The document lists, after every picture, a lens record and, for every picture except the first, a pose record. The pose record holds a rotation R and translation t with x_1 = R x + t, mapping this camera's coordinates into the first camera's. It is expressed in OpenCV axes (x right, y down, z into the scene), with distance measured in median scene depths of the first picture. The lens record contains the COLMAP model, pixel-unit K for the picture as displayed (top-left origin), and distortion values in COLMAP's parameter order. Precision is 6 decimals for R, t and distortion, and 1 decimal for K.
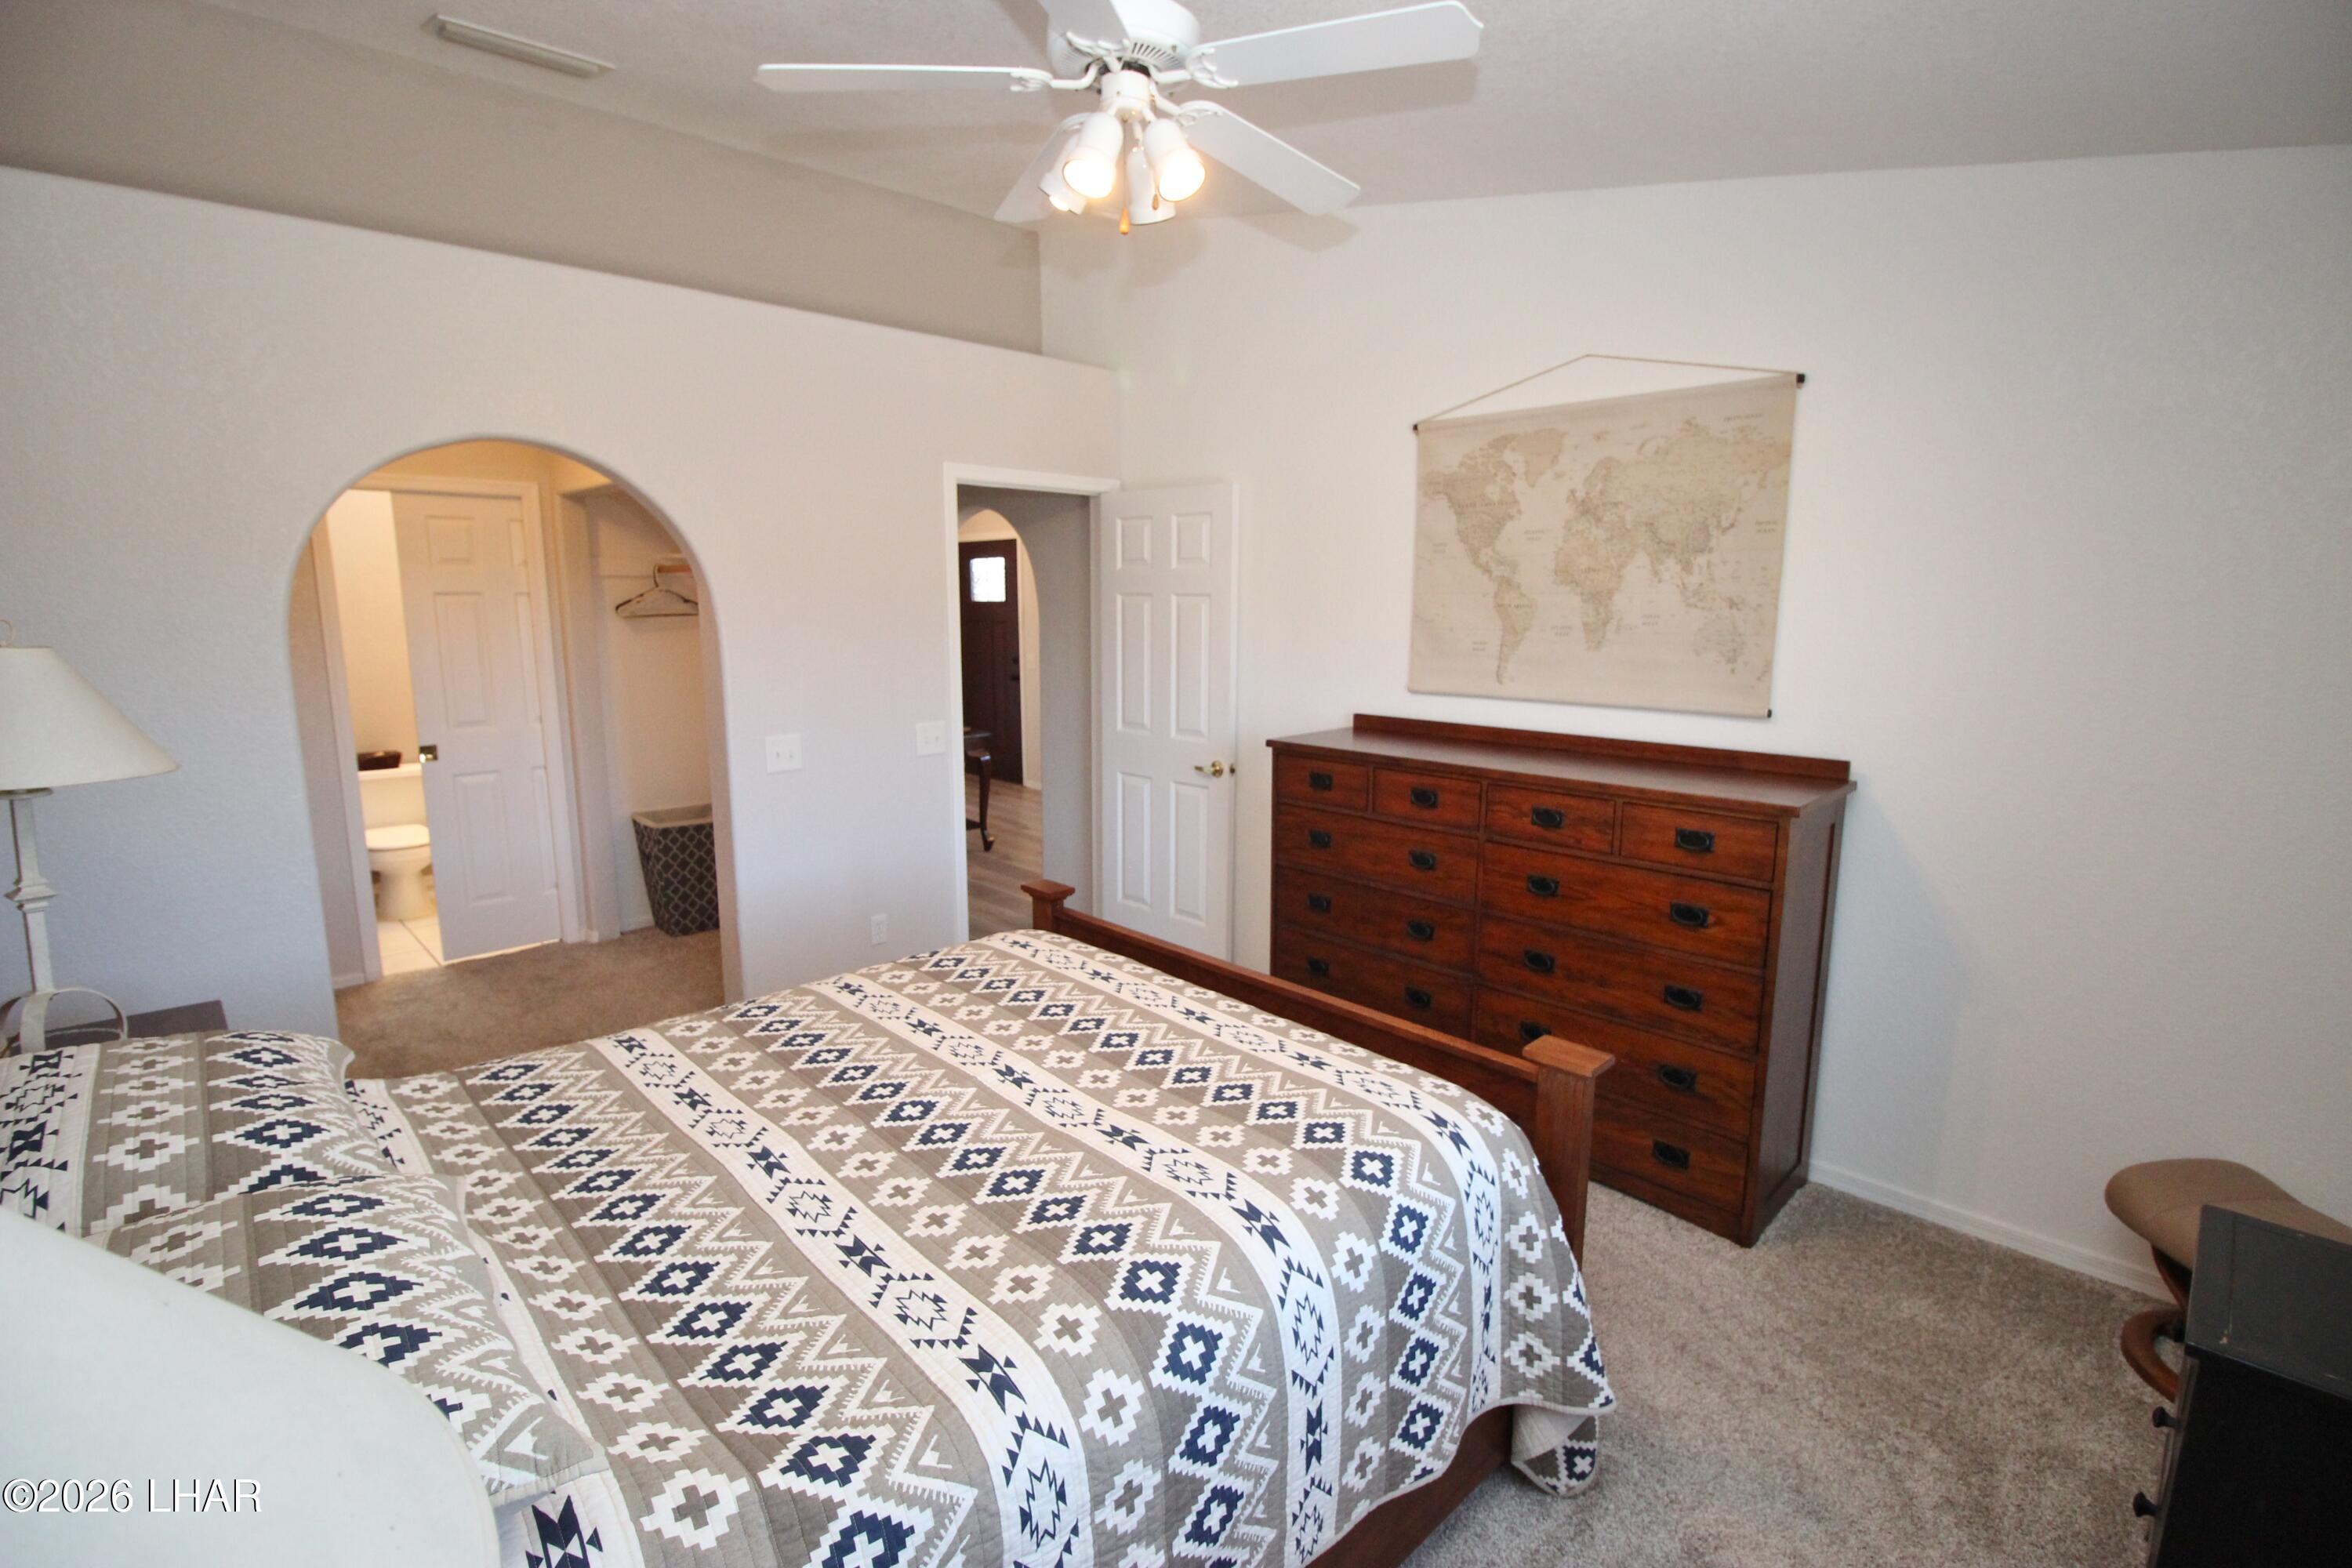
lens RADIAL K [[1087.5, 0, 1174.3], [0, 1087.5, 775.4], [0, 0, 1]] dist [-0.000186, -0.013555]
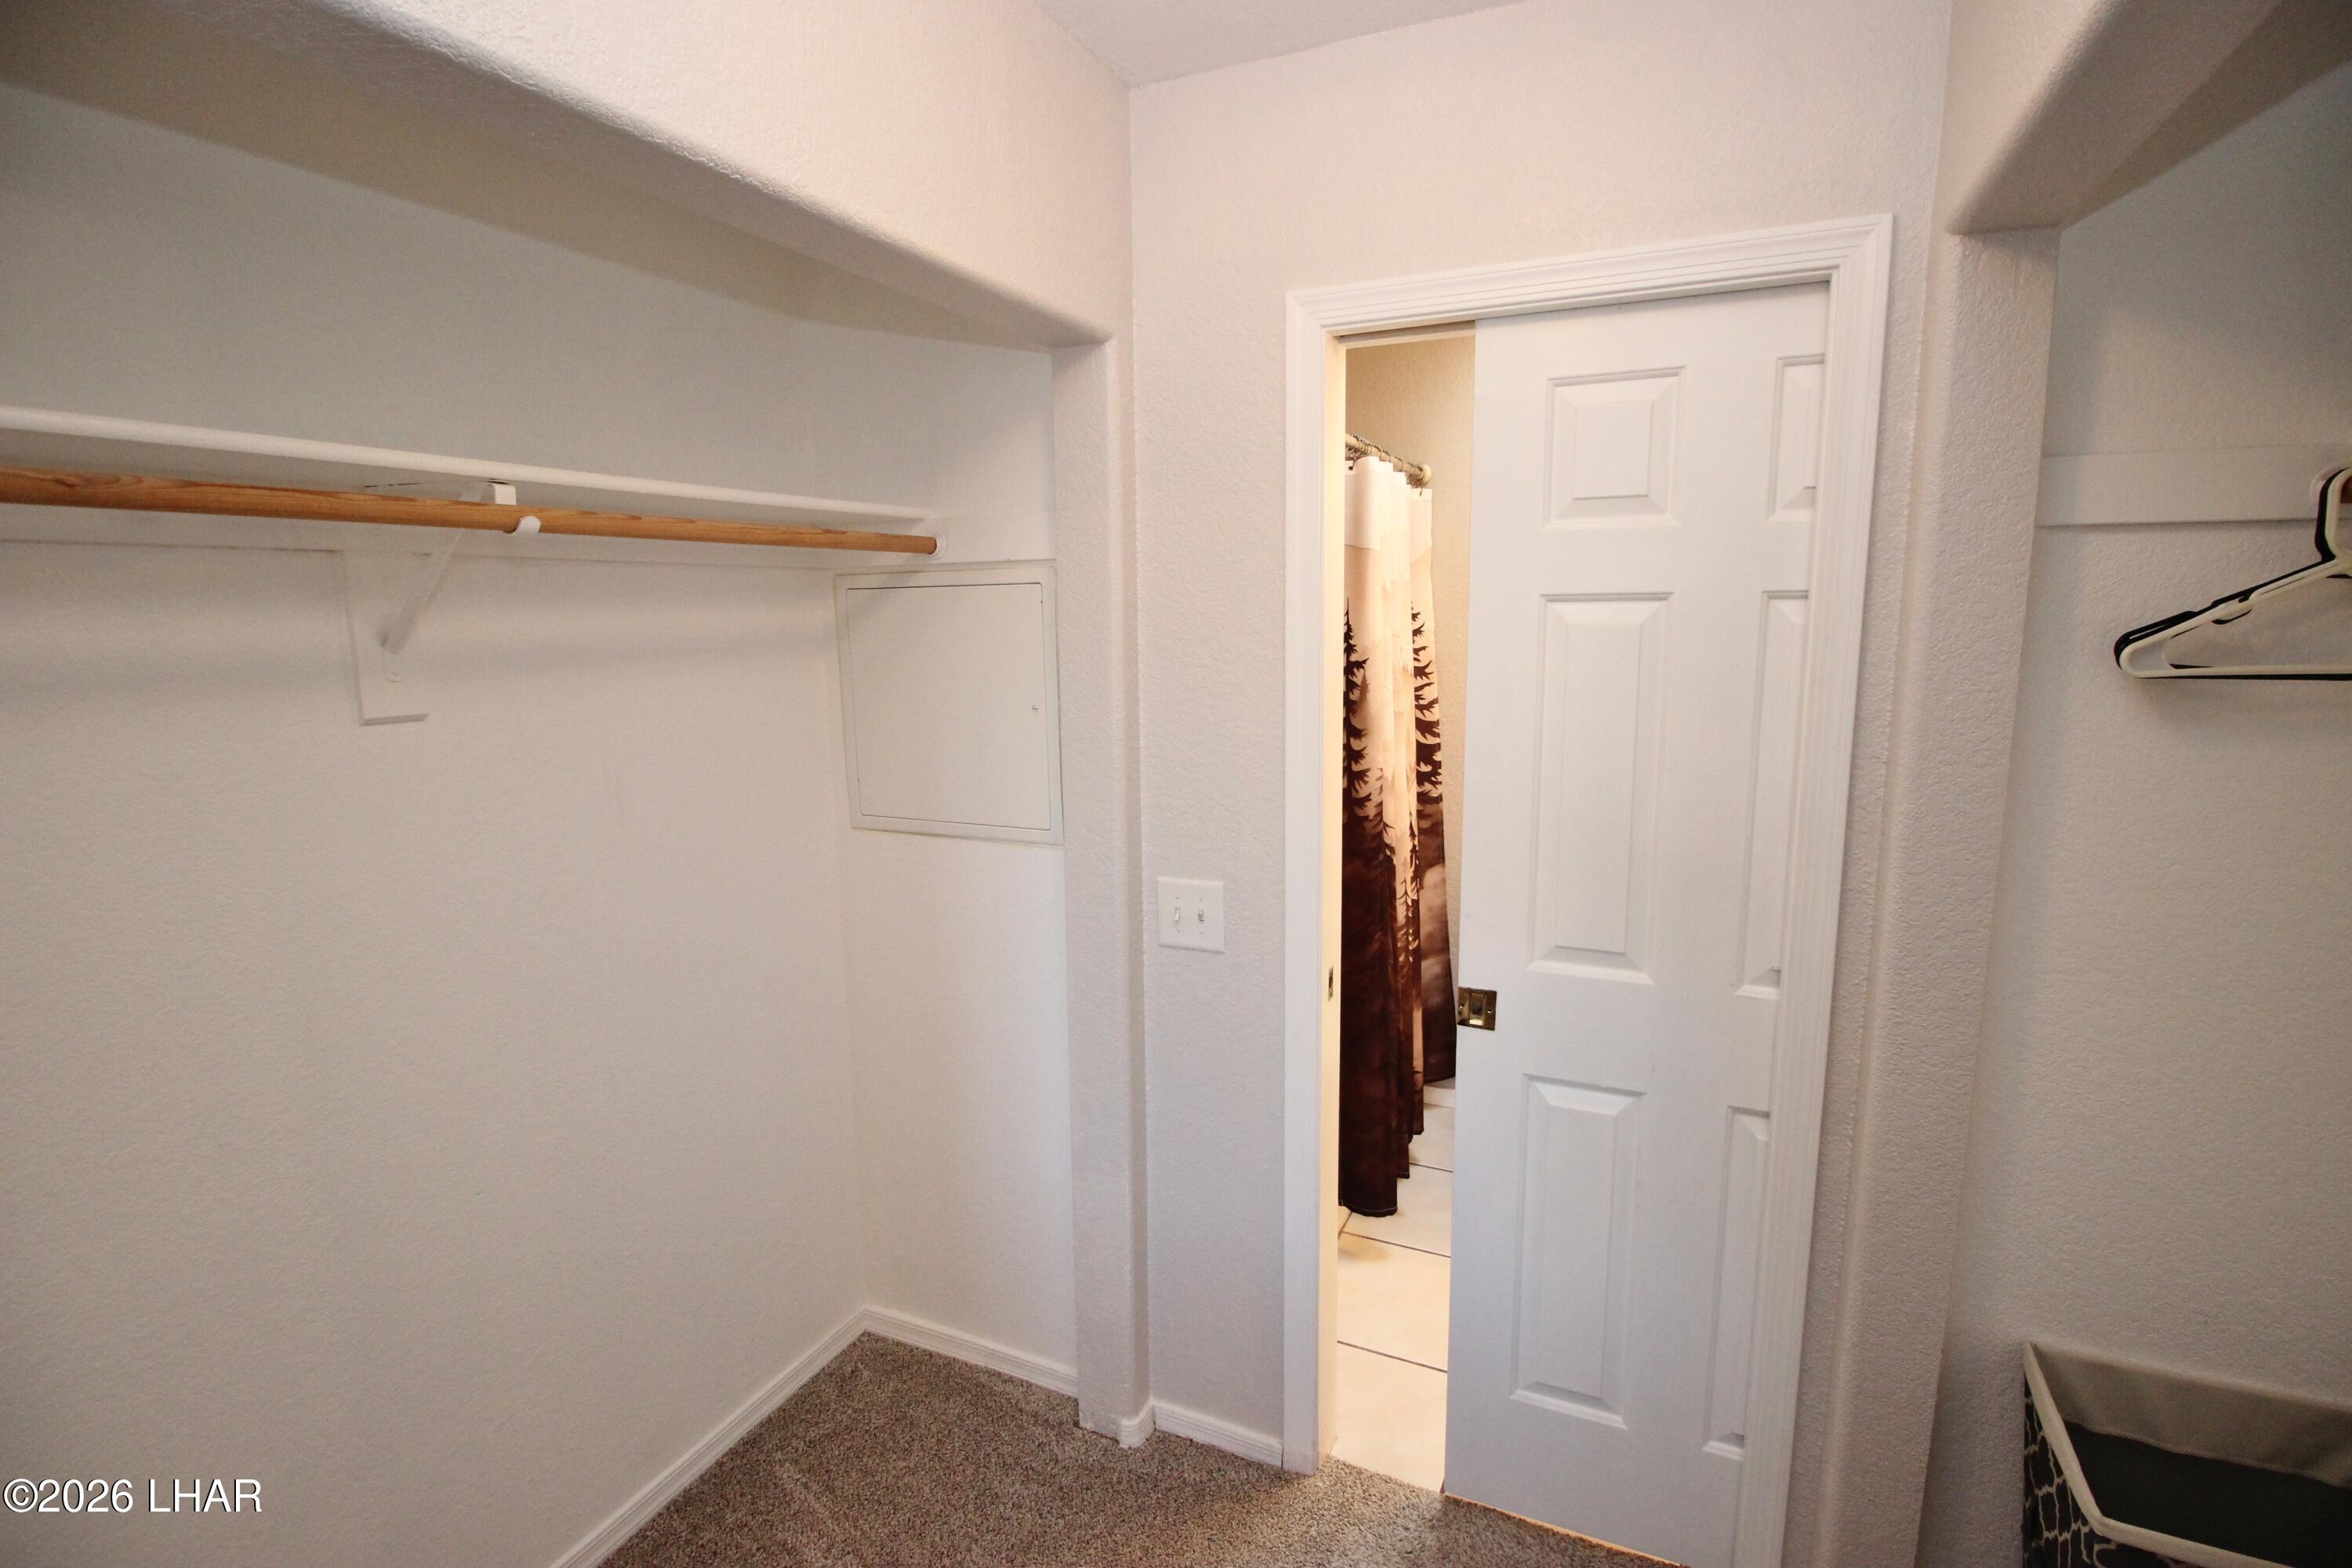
lens RADIAL K [[1087.7, 0, 1187.5], [0, 1087.7, 776.1], [0, 0, 1]] dist [0.001659, -0.013314]
pose [[0.365101, 0.138696, -0.920578, -0.538740], [-0.139549, 0.985821, 0.093181, -0.178185], [0.920449, 0.094446, 0.379279, 1.070680]]
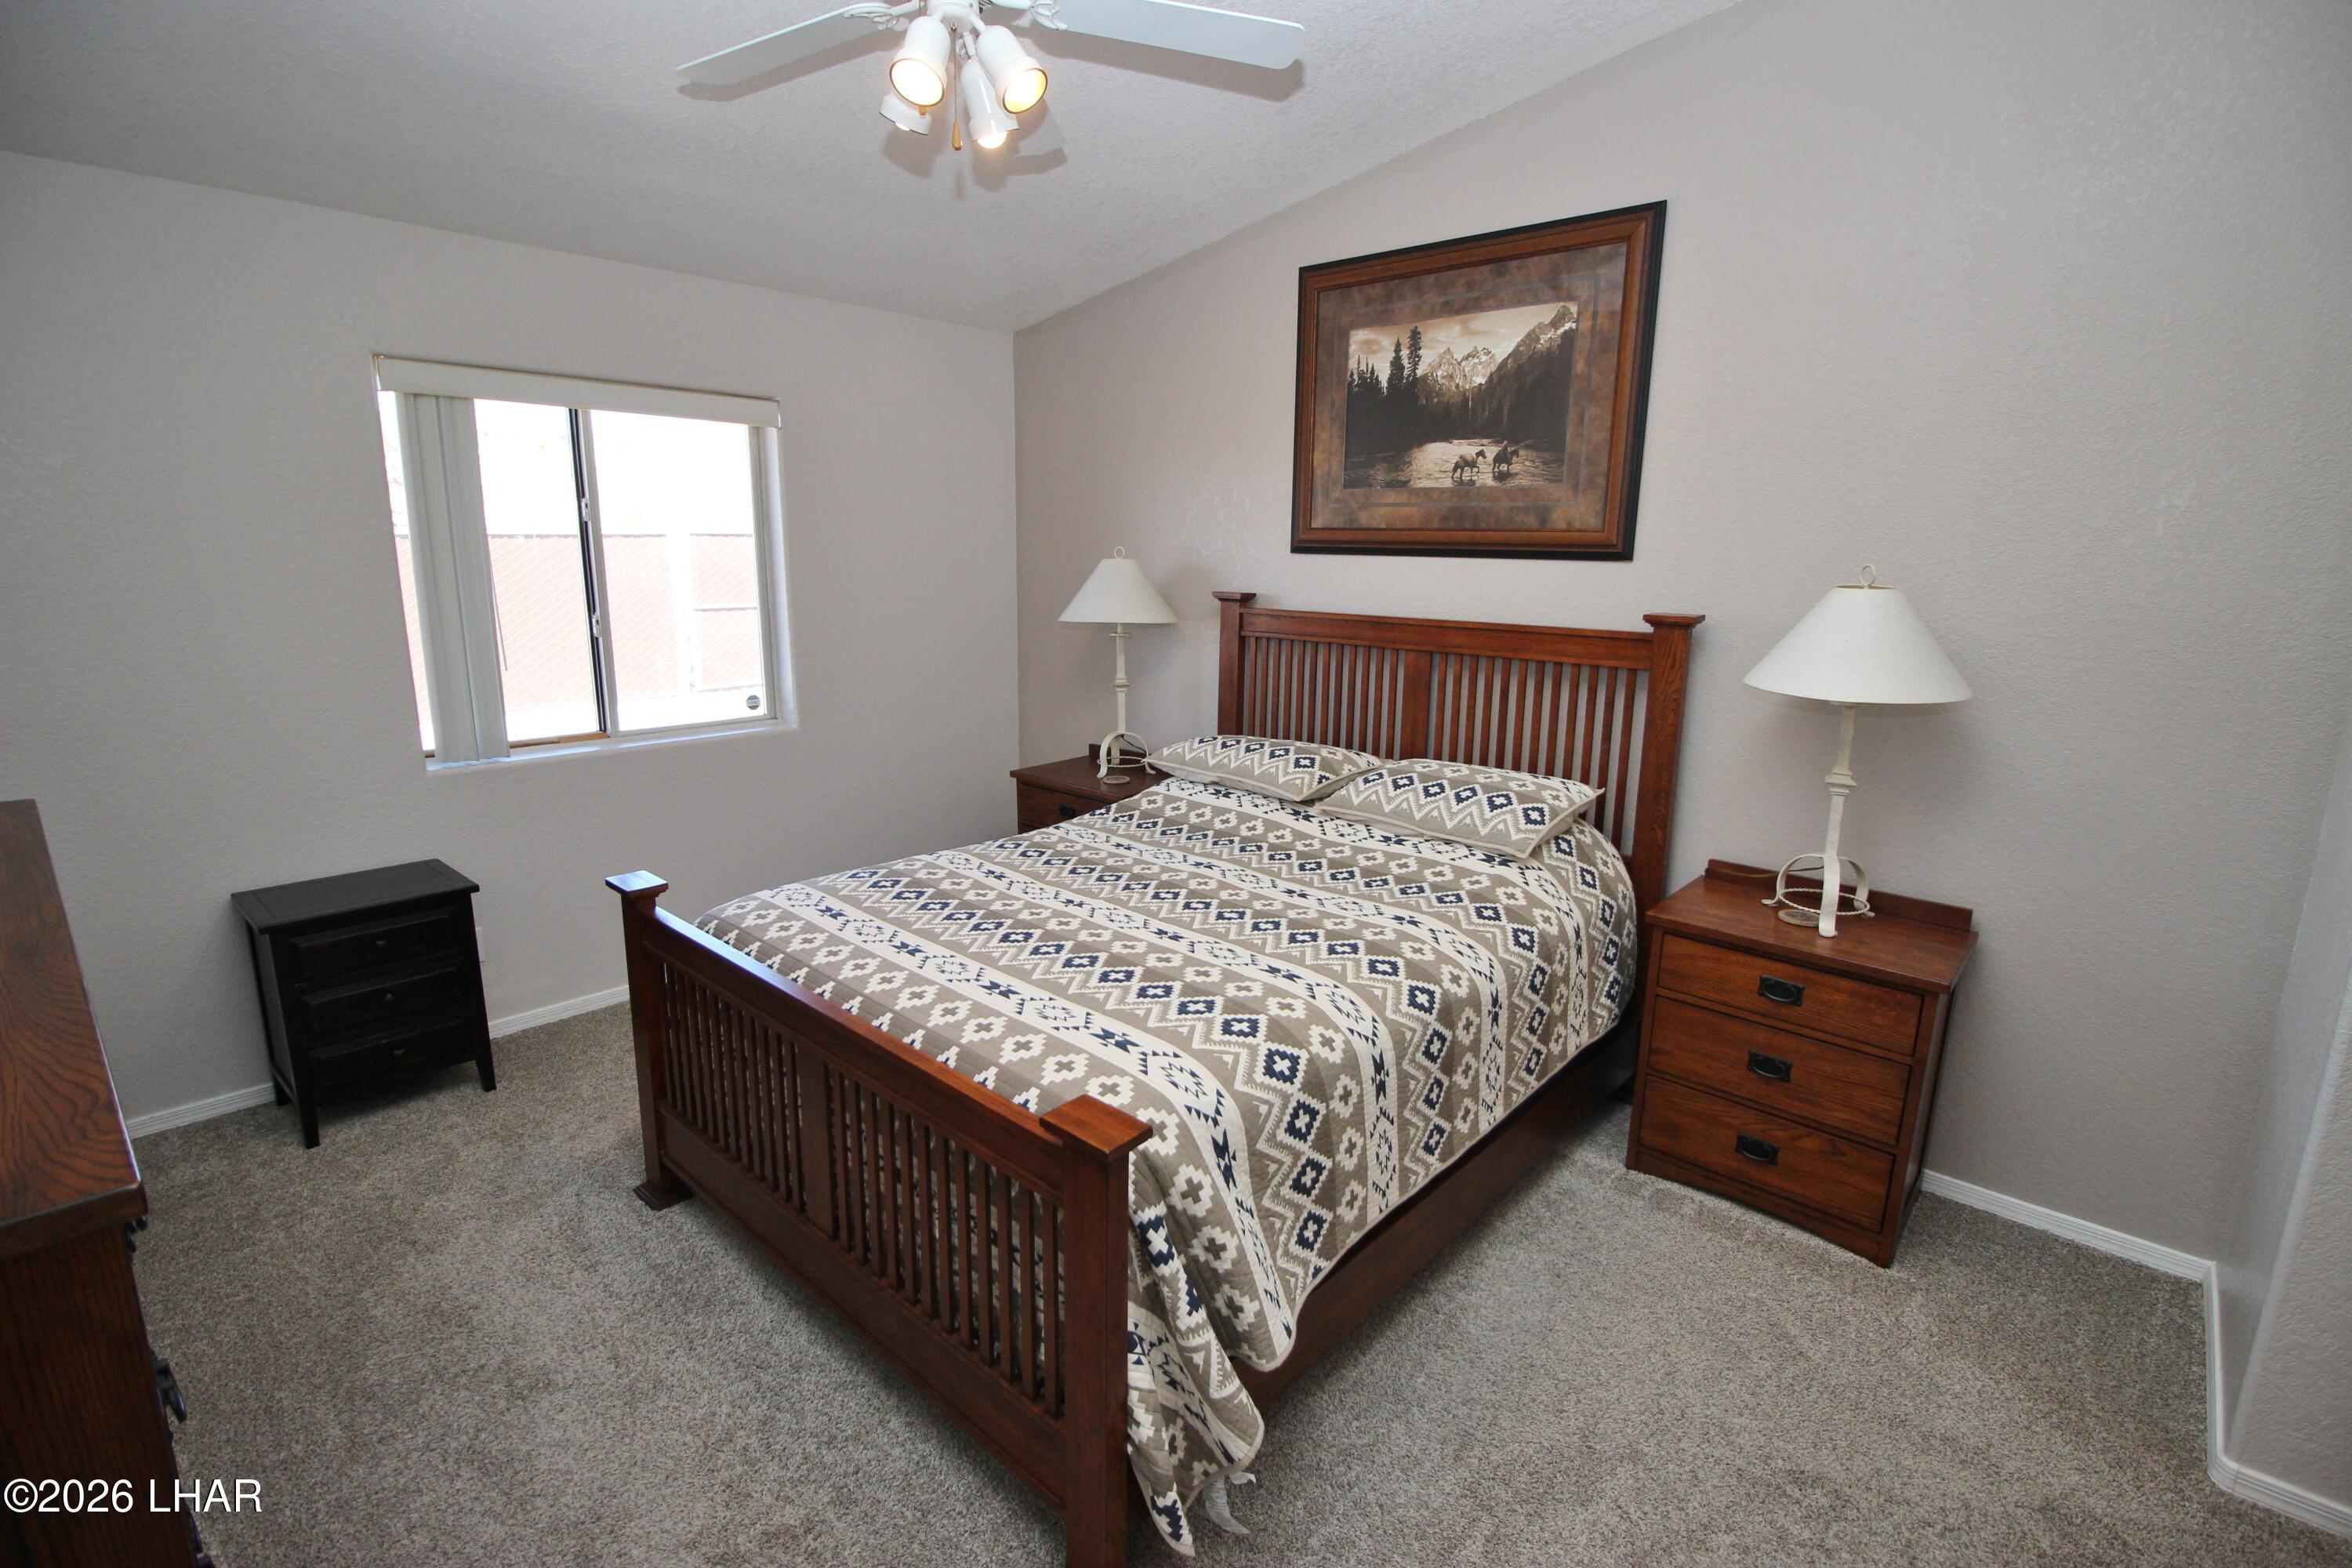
lens RADIAL K [[1087.7, 0, 1187.5], [0, 1087.7, 776.1], [0, 0, 1]] dist [0.001659, -0.013314]
pose [[-0.997073, -0.004240, -0.076333, -0.111862], [-0.032205, 0.928844, 0.369070, -0.215552], [0.069337, 0.370448, -0.926262, 1.319395]]
